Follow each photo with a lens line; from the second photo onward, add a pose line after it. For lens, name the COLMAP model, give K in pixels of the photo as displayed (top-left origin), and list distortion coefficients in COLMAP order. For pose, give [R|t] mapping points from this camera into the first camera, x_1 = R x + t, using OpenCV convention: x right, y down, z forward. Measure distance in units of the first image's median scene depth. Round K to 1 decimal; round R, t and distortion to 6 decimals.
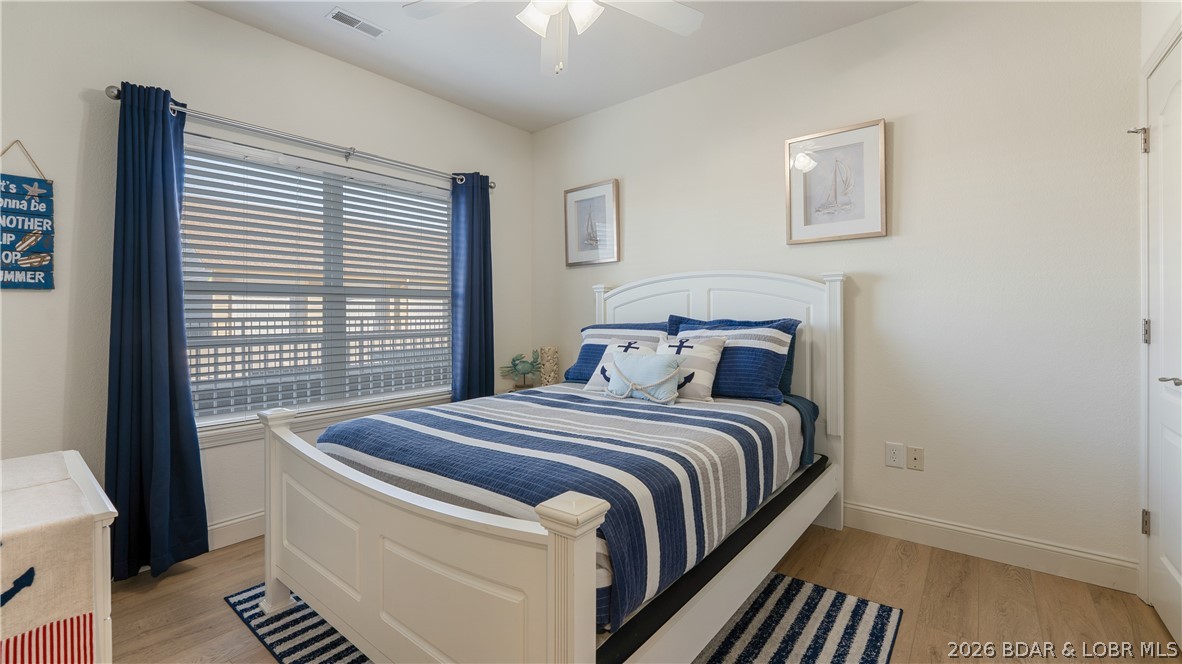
lens RADIAL K [[490.9, 0, 585.2], [0, 490.9, 324.3], [0, 0, 1]] dist [-0.009147, 0.000066]
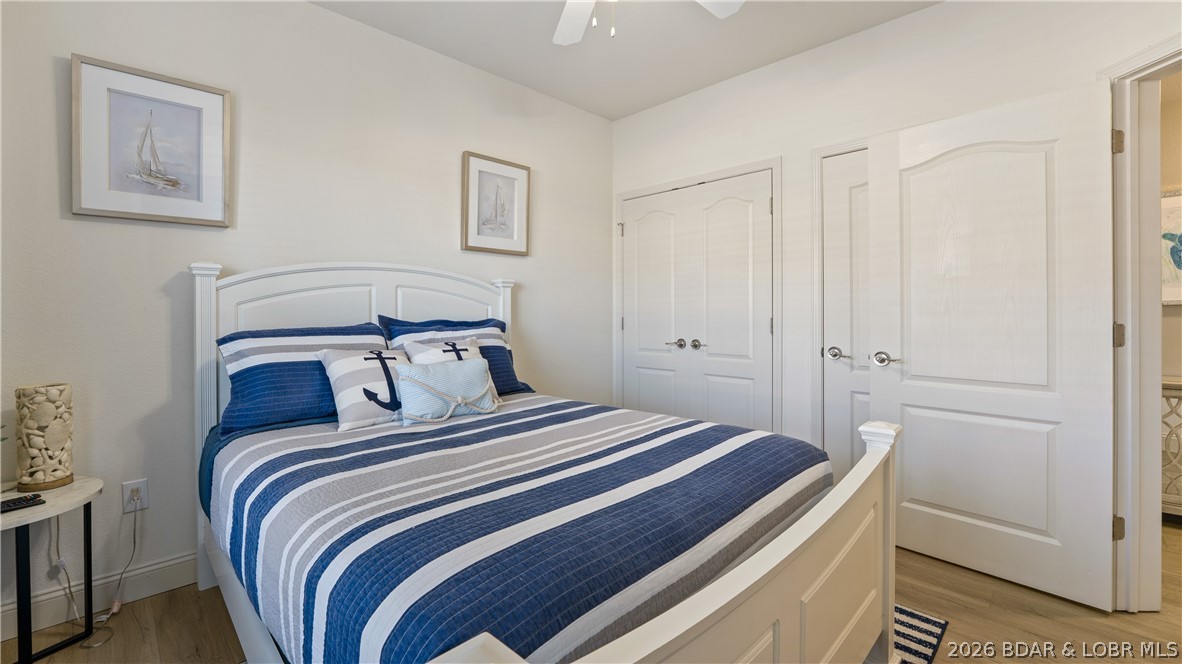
lens RADIAL K [[487.3, 0, 586.2], [0, 487.3, 326.4], [0, 0, 1]] dist [-0.002395, -0.000229]
pose [[0.116447, -0.032752, 0.992657, -0.625363], [0.009720, 0.999446, 0.031836, -0.025041], [-0.993149, 0.005941, 0.116701, 0.615442]]
